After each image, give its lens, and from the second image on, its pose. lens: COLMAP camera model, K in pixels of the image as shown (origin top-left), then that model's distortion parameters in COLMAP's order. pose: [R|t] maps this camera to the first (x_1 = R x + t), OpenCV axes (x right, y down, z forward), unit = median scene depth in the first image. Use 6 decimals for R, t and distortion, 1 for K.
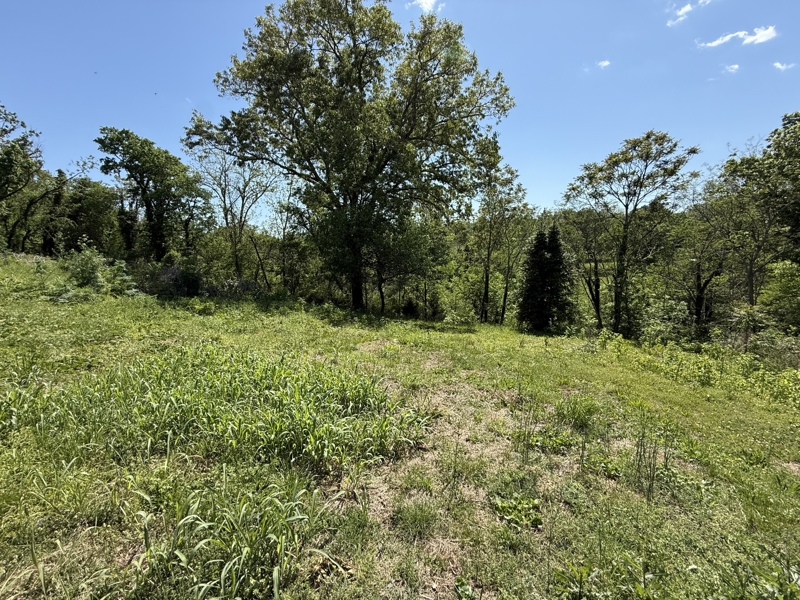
lens RADIAL K [[324.1, 0, 400.0], [0, 324.1, 300.0], [0, 0, 1]] dist [-0.000520, -0.000165]
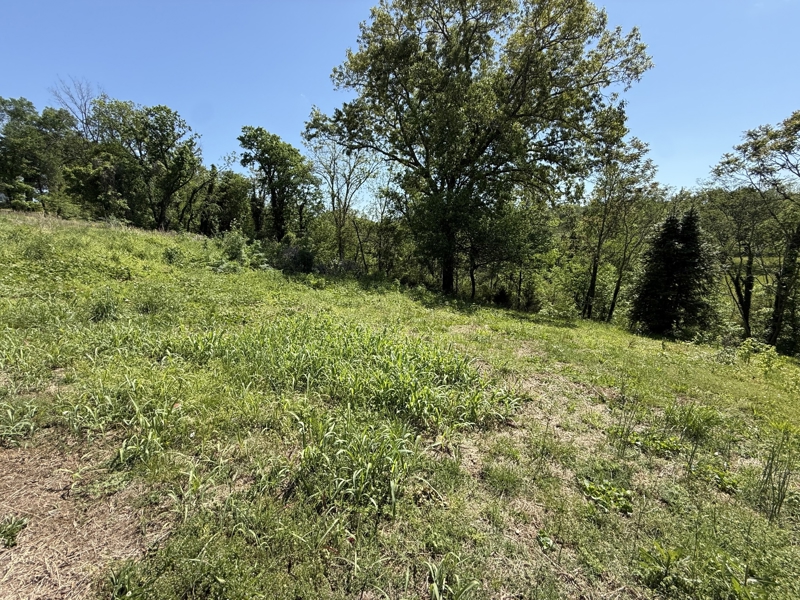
lens RADIAL K [[325.0, 0, 396.1], [0, 325.0, 301.1], [0, 0, 1]] dist [-0.001033, -0.000308]
pose [[0.958352, 0.075589, -0.275404, -0.004980], [-0.062042, 0.996411, 0.057587, 0.002254], [0.278768, -0.038102, 0.959602, -0.018971]]
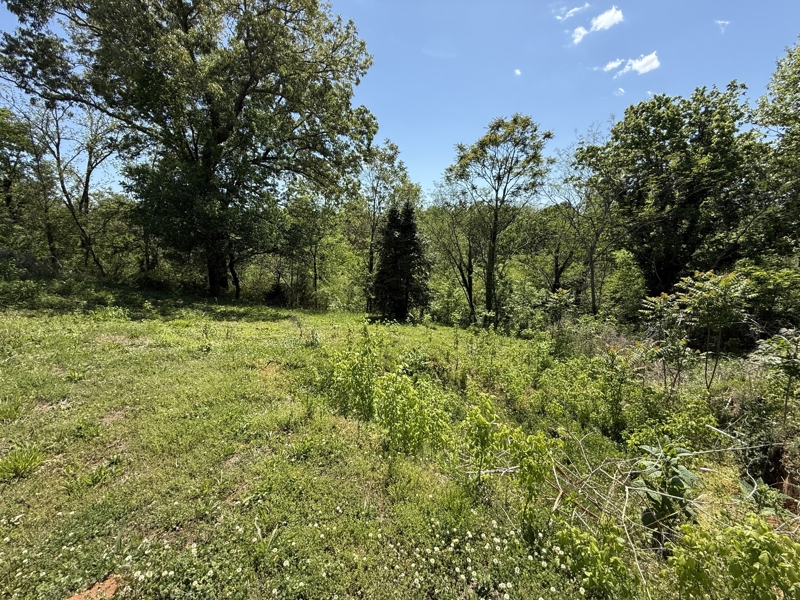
lens RADIAL K [[325.0, 0, 396.1], [0, 325.0, 301.1], [0, 0, 1]] dist [-0.001033, -0.000308]
pose [[0.981117, 0.003896, 0.193375, 0.240070], [-0.011423, 0.999219, 0.037823, 0.012469], [-0.193077, -0.039318, 0.980396, 0.088441]]
